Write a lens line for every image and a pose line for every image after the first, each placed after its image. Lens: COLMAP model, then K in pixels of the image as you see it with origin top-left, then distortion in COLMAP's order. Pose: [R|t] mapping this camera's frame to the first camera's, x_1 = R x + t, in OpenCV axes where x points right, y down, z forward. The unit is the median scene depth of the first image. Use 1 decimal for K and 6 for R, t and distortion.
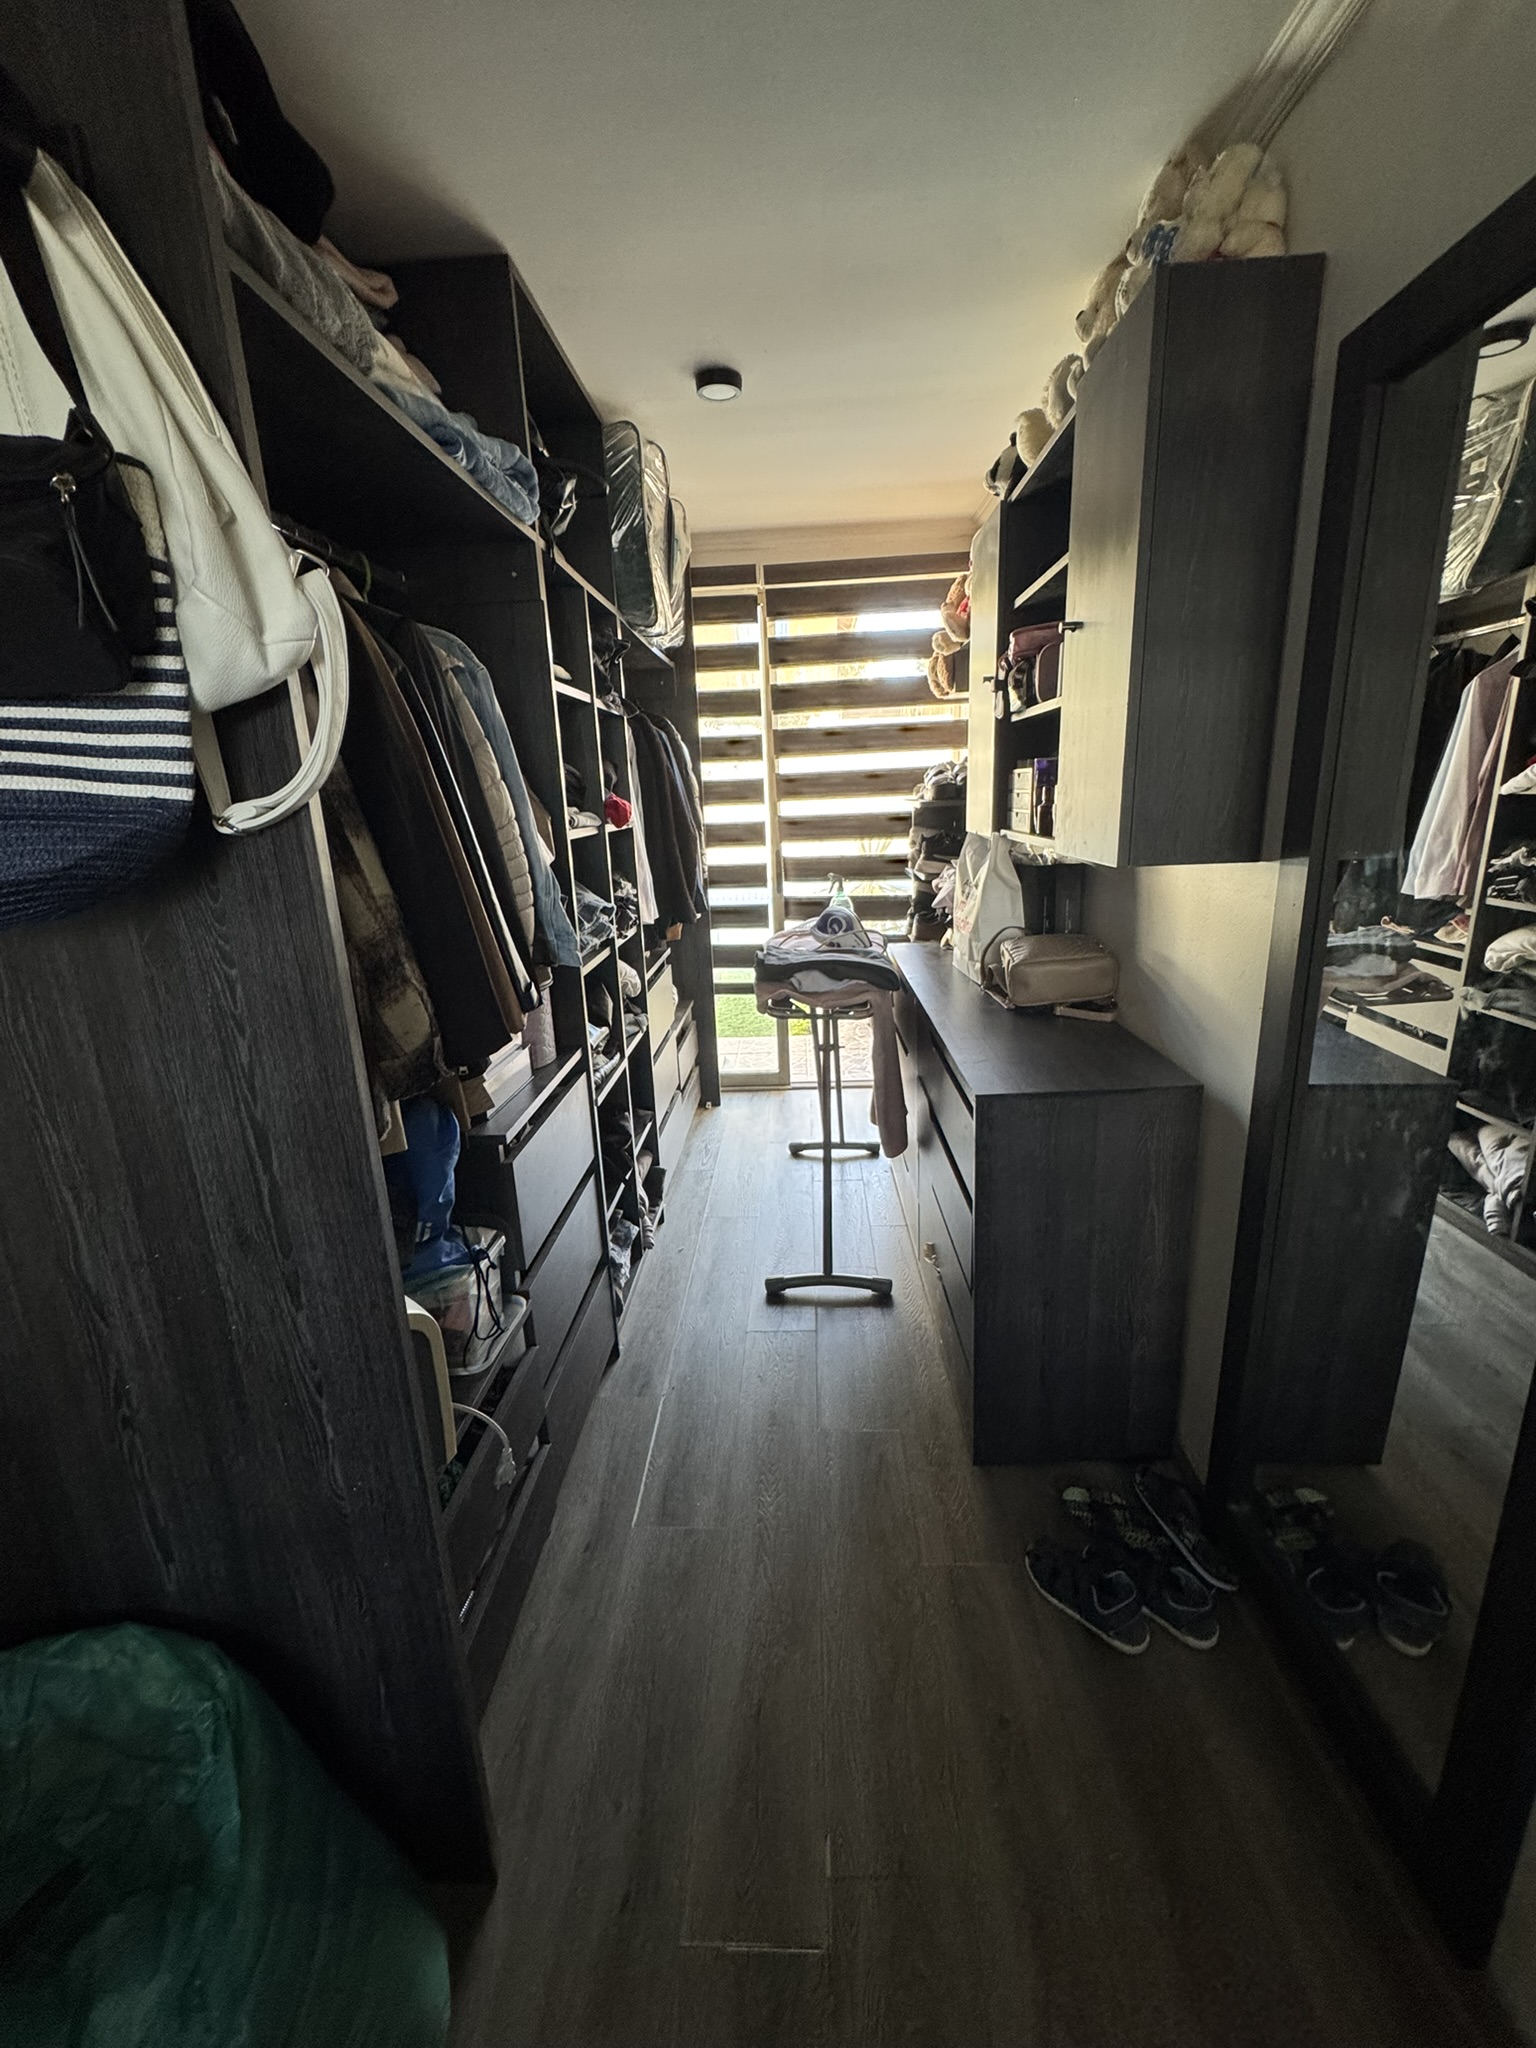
lens RADIAL K [[831.9, 0, 779.3], [0, 831.9, 1019.5], [0, 0, 1]] dist [-0.003536, -0.000259]
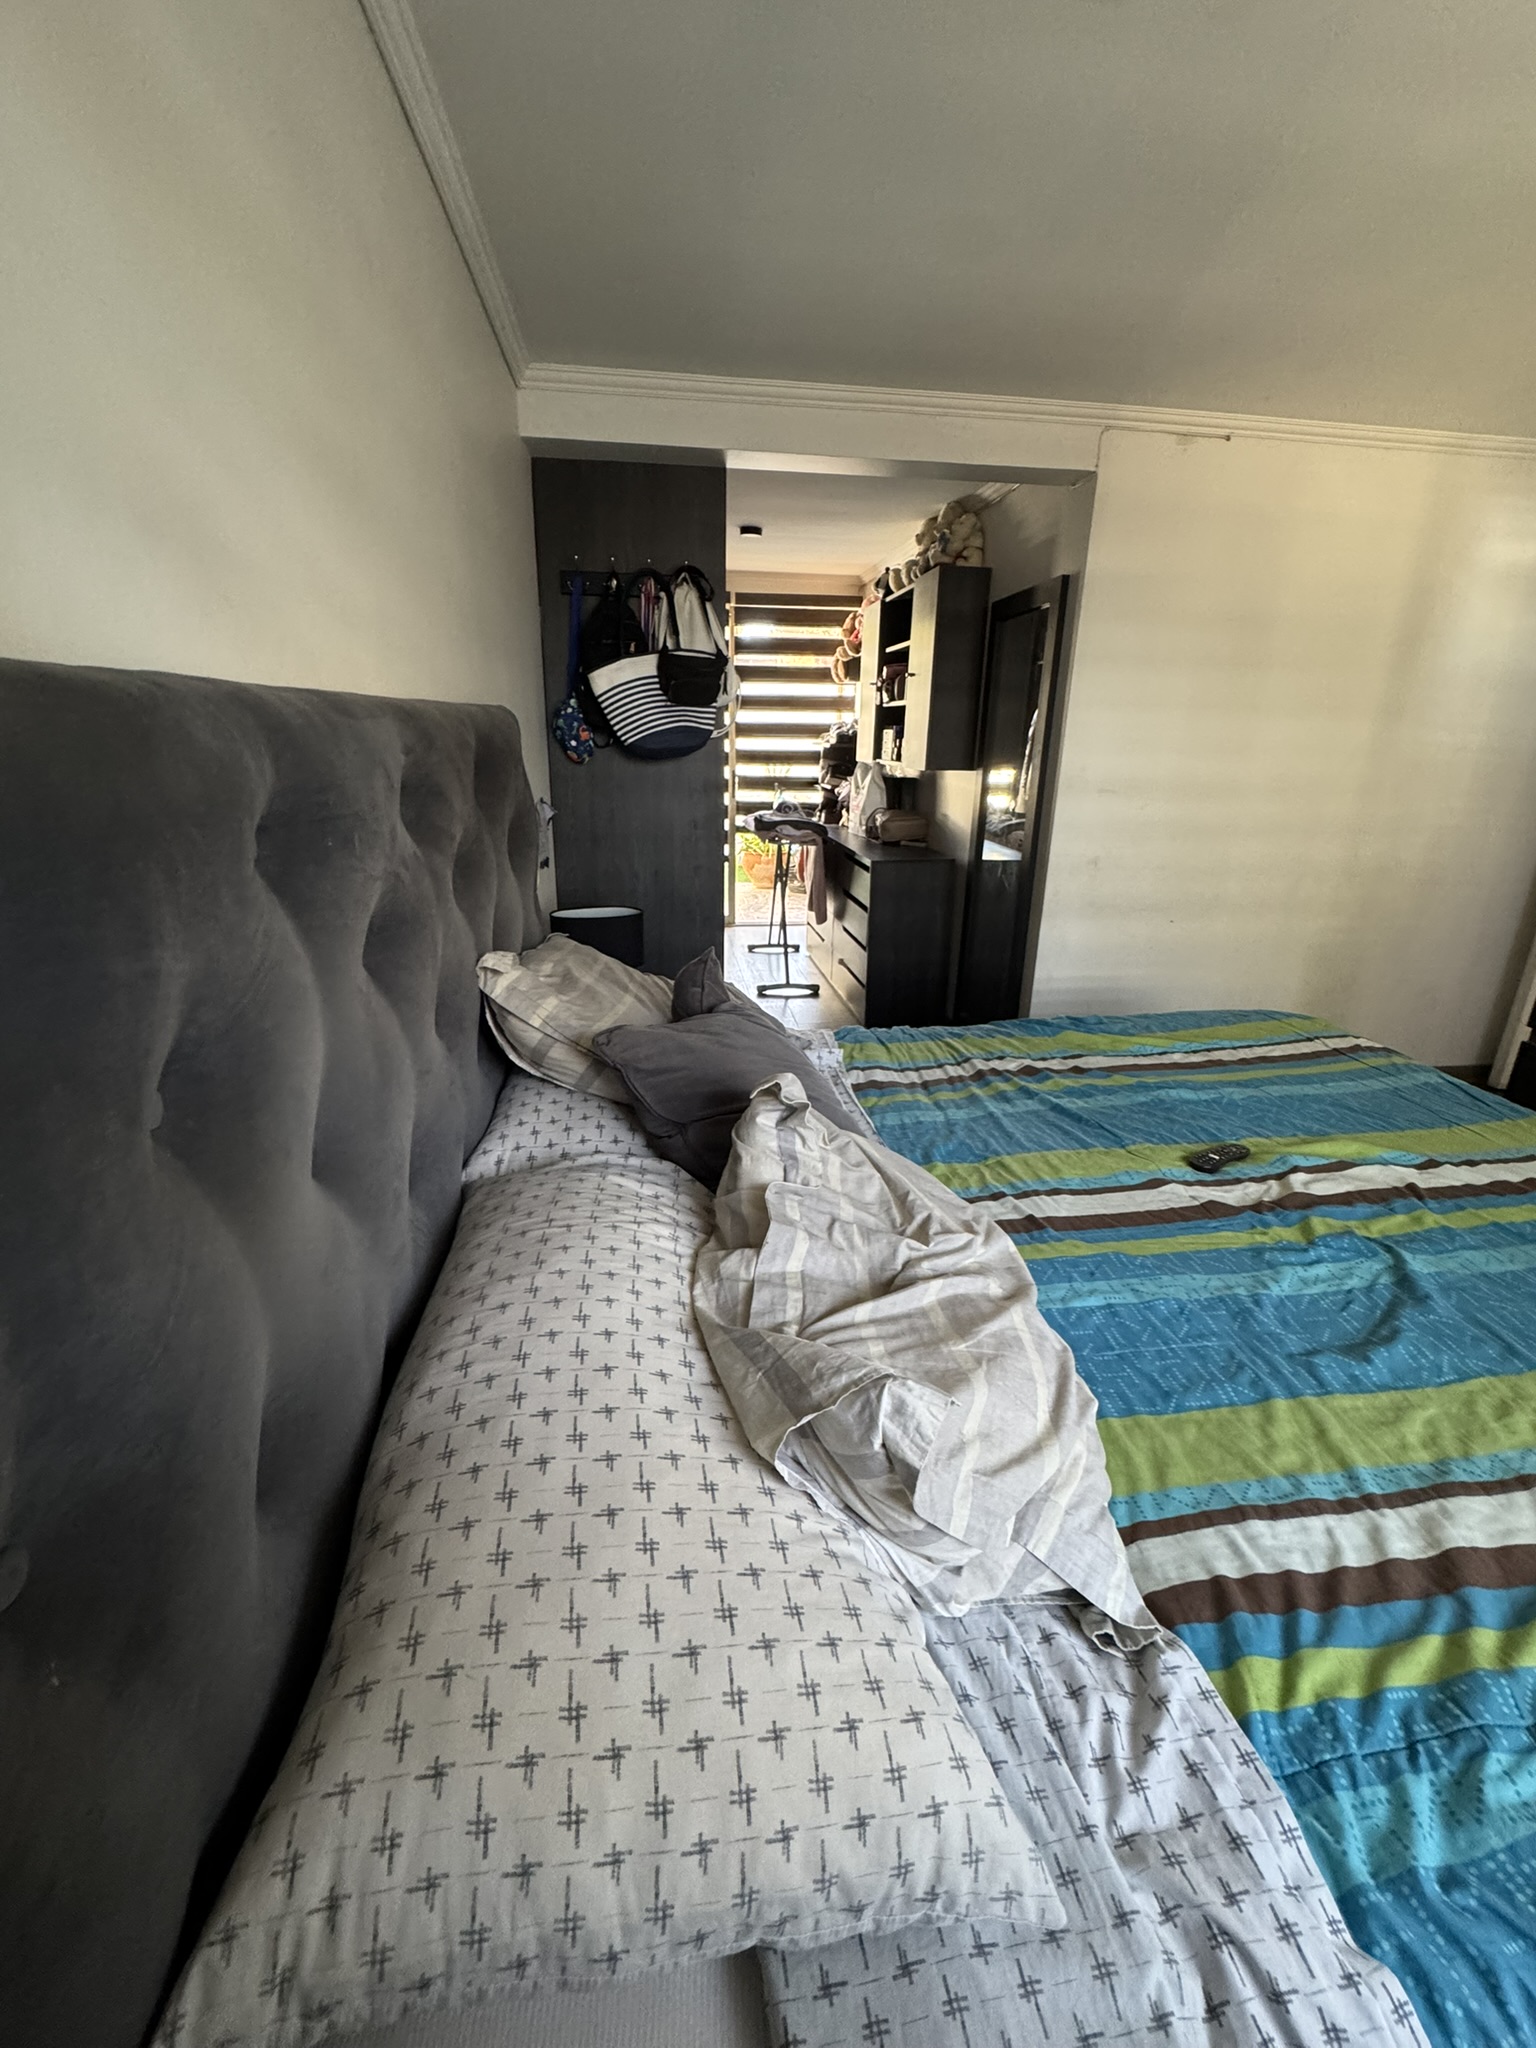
lens RADIAL K [[831.9, 0, 760.2], [0, 831.9, 1023.0], [0, 0, 1]] dist [-0.003536, -0.000259]
pose [[0.988128, 0.000102, 0.153633, -0.333340], [-0.010335, 0.997779, 0.065807, 0.290190], [-0.153285, -0.066613, 0.985934, -1.025084]]
